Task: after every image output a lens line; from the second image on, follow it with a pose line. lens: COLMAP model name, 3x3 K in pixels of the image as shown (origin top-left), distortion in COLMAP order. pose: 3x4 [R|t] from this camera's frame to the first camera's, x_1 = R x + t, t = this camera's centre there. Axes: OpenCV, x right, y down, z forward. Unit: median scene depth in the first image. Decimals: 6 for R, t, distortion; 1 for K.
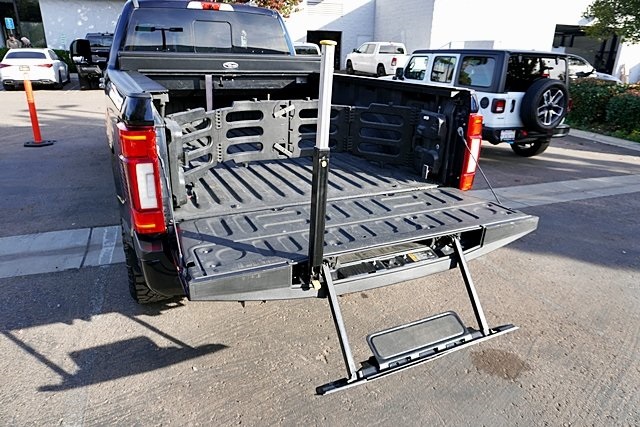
lens RADIAL K [[435.4, 0, 322.3], [0, 435.4, 213.9], [0, 0, 1]] dist [-0.044064, 0.031984]
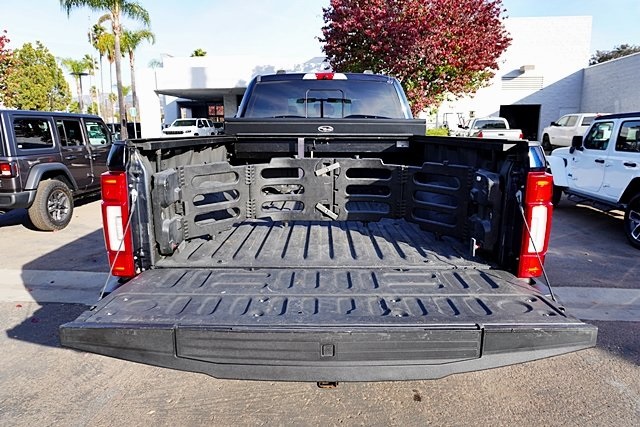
lens RADIAL K [[435.4, 0, 320.0], [0, 435.4, 214.6], [0, 0, 1]] dist [-0.044064, 0.031984]
pose [[0.898695, 0.057663, -0.434767, 0.318010], [-0.129569, 0.981978, -0.137588, -0.012679], [0.418998, 0.179982, 0.889970, 0.192150]]
